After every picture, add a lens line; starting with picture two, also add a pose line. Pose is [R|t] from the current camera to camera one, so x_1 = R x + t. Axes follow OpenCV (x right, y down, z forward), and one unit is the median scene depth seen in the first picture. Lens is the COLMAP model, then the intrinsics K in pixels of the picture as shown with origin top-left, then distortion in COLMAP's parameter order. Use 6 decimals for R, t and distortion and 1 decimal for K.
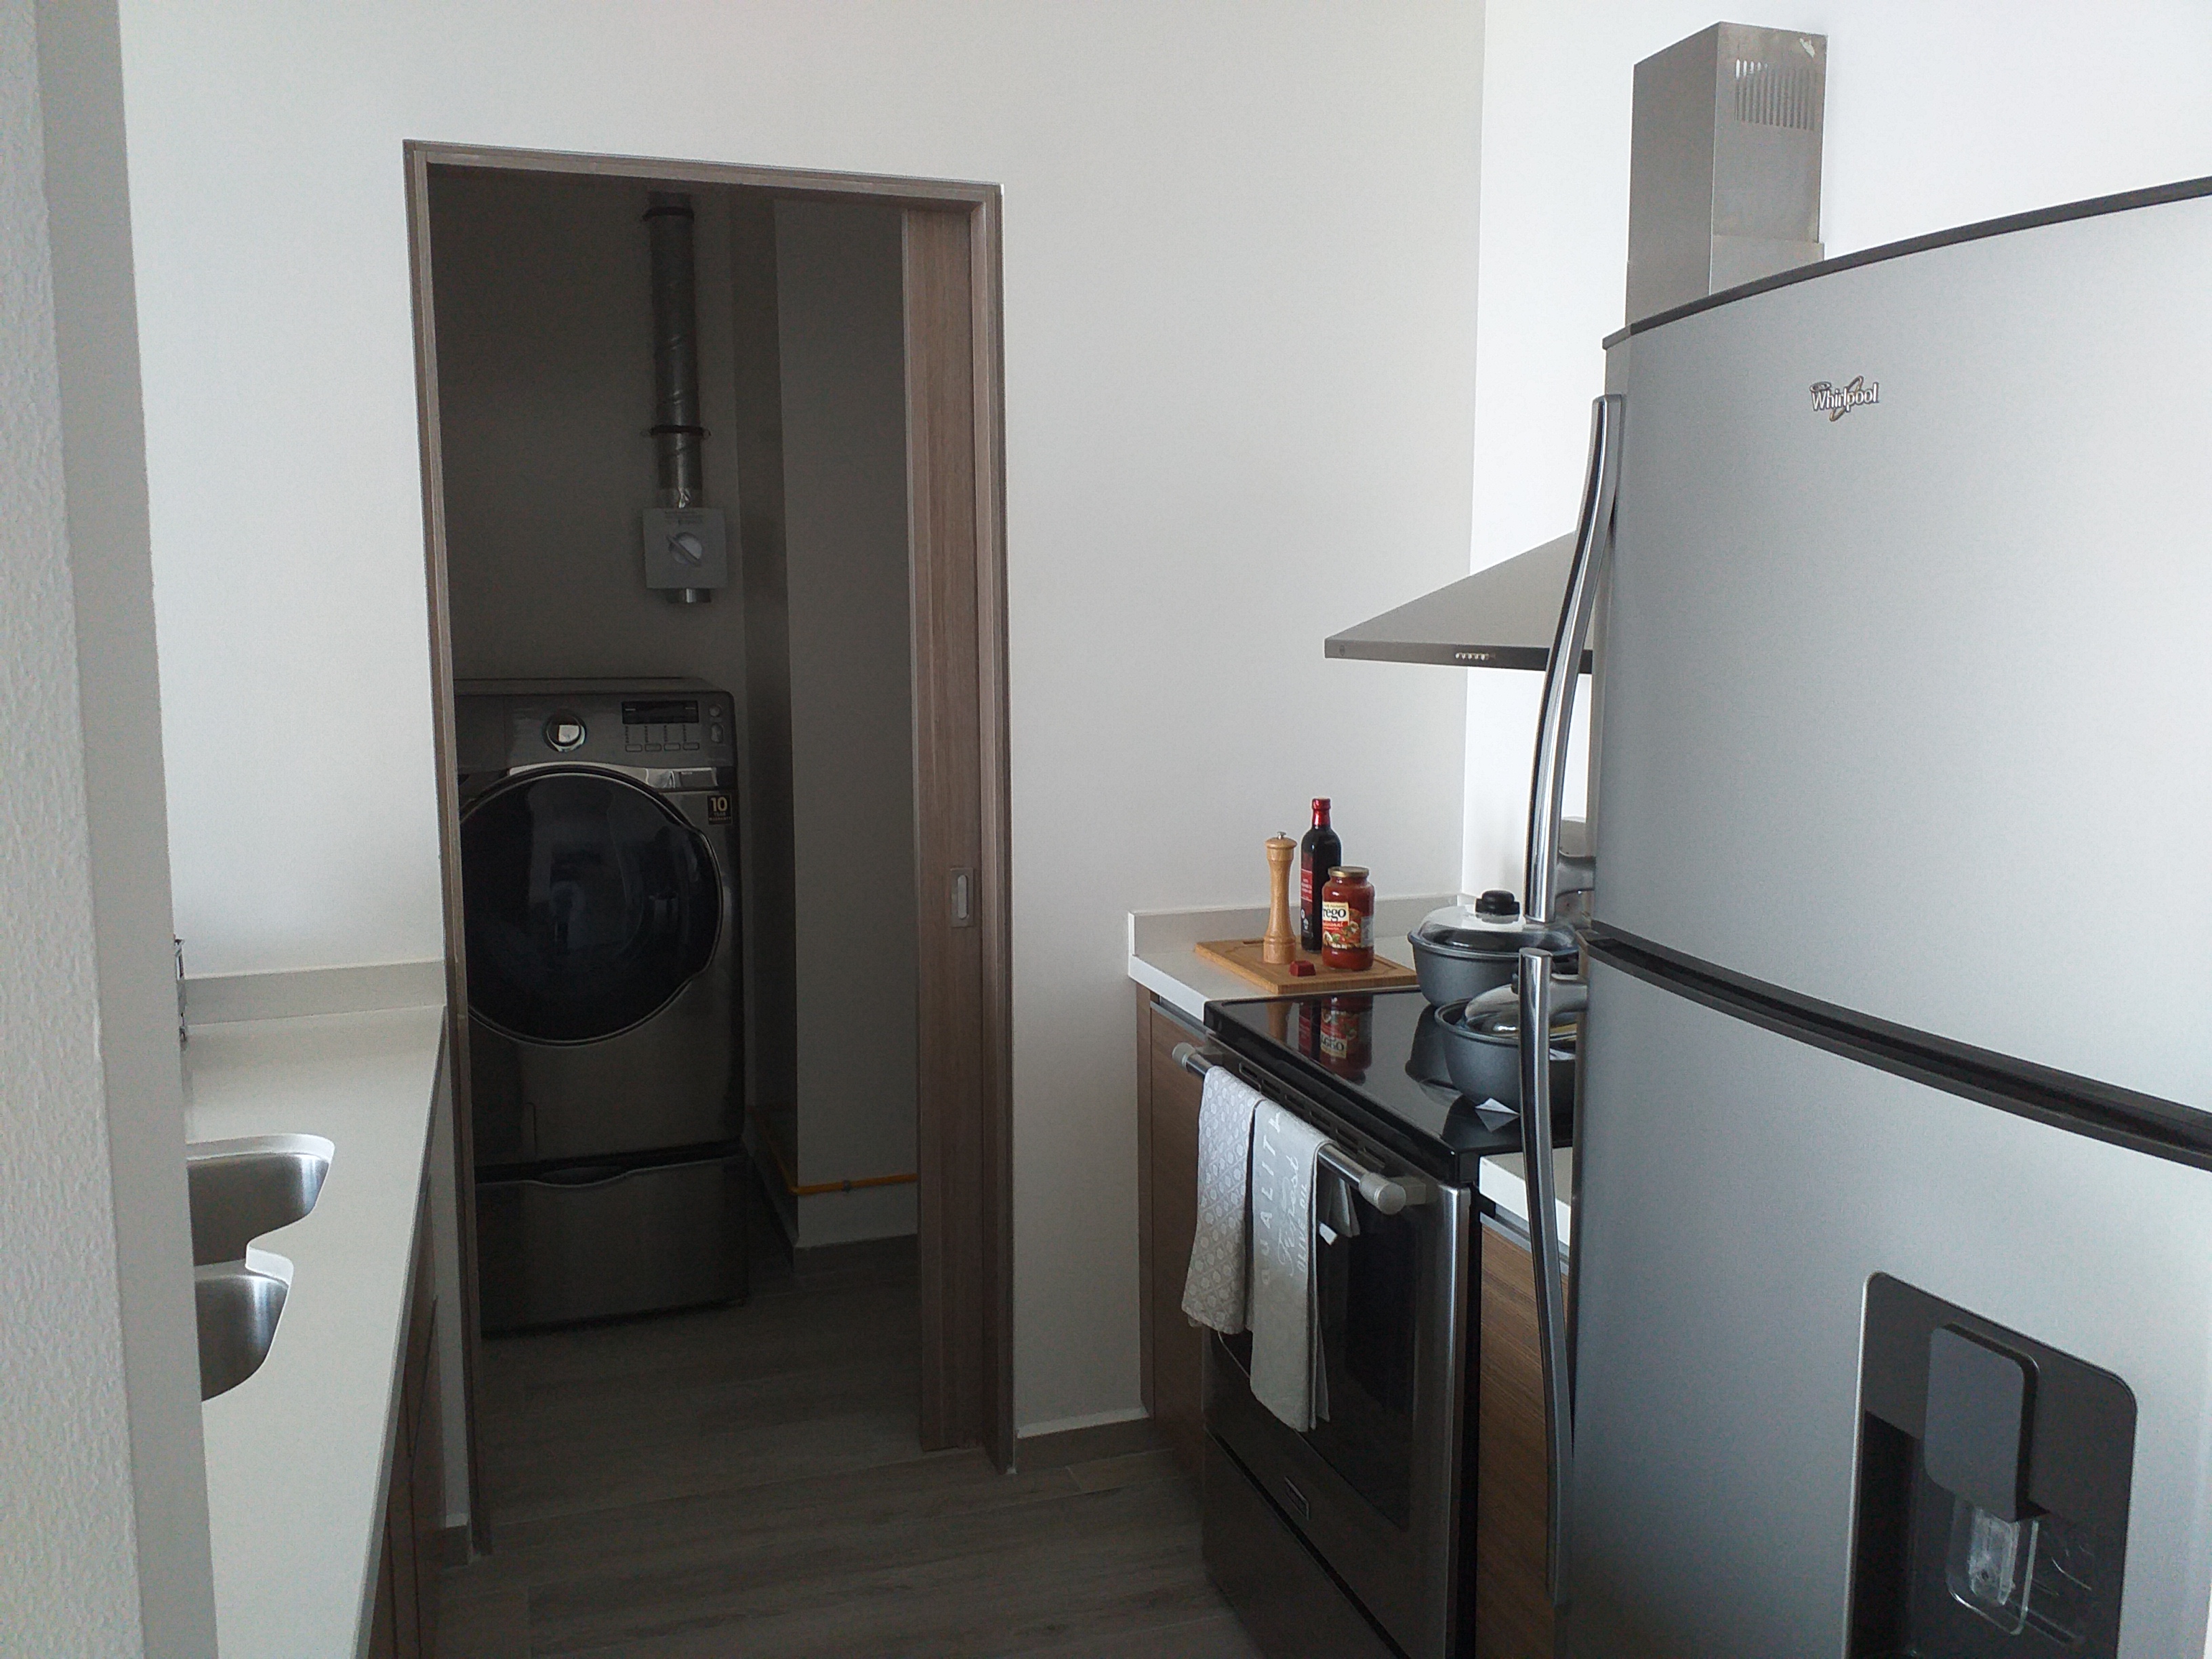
lens RADIAL K [[1749.2, 0, 1106.0], [0, 1749.2, 829.5], [0, 0, 1]] dist [0.000892, 0.003127]
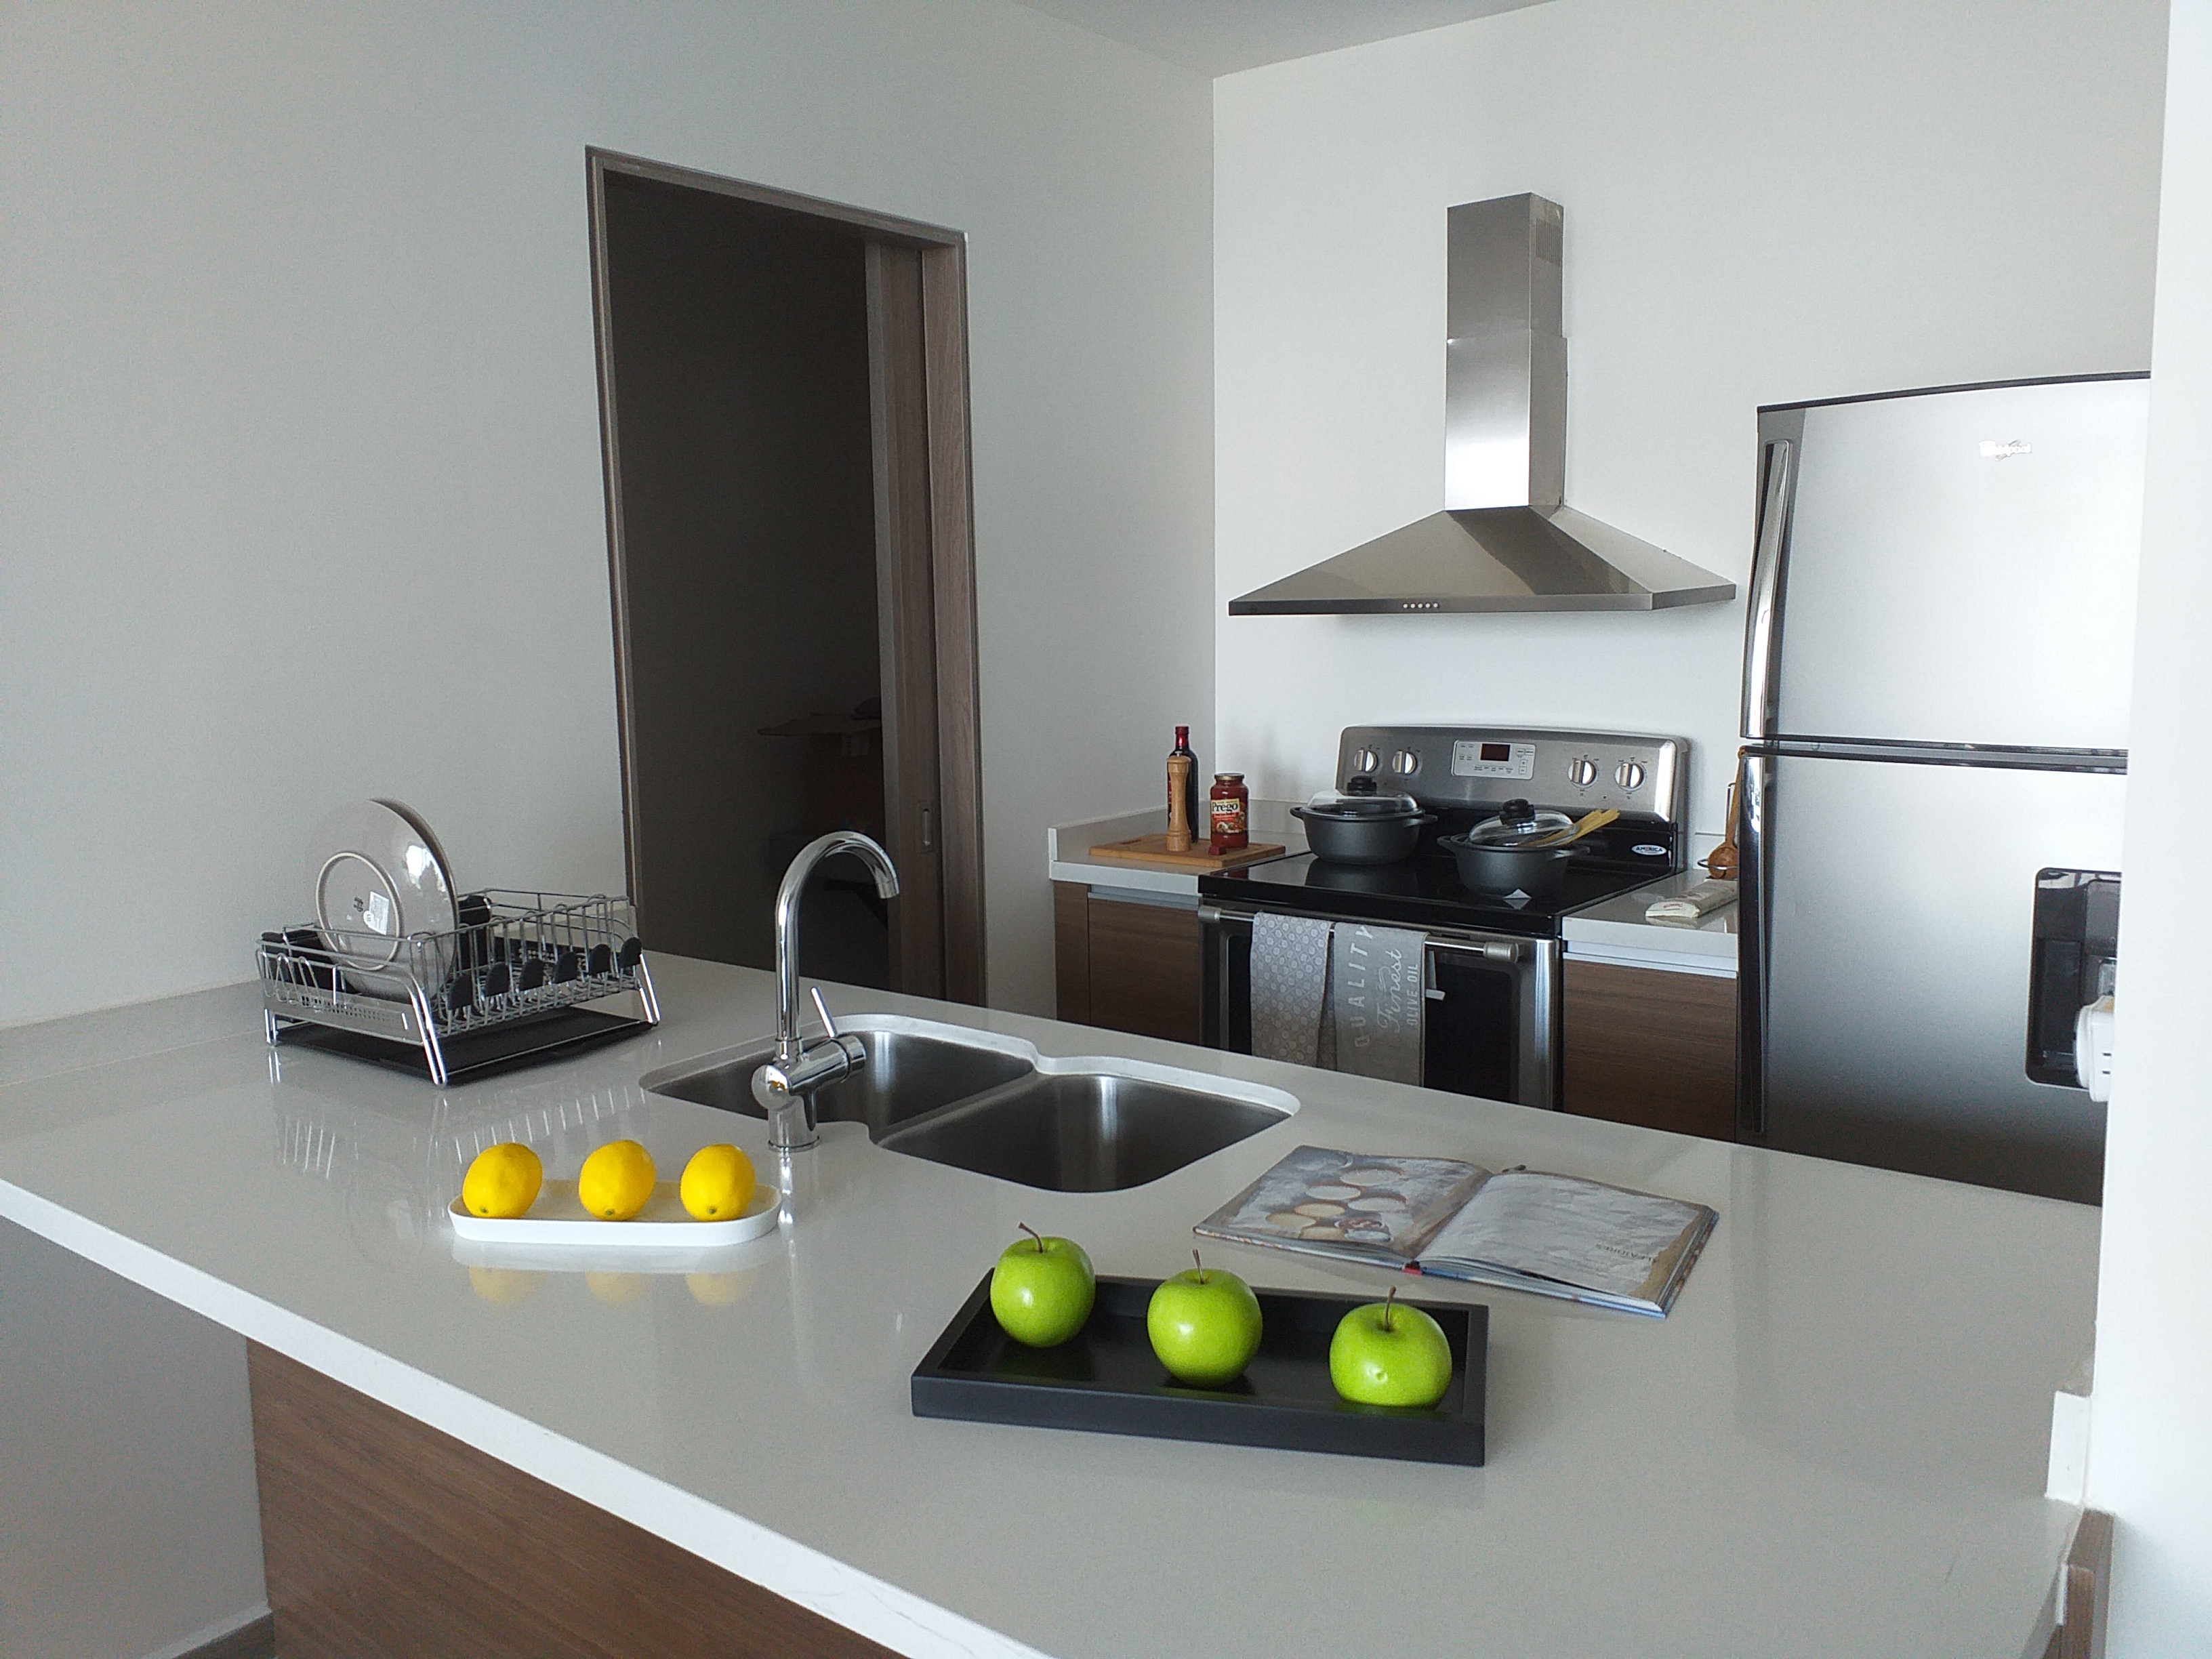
lens RADIAL K [[1764.6, 0, 1106.0], [0, 1764.6, 829.5], [0, 0, 1]] dist [0.052248, -0.001131]
pose [[0.832523, -0.083166, 0.547713, -0.713309], [0.084307, 0.996172, 0.023114, 0.026611], [-0.547538, 0.026933, 0.836347, -0.080113]]
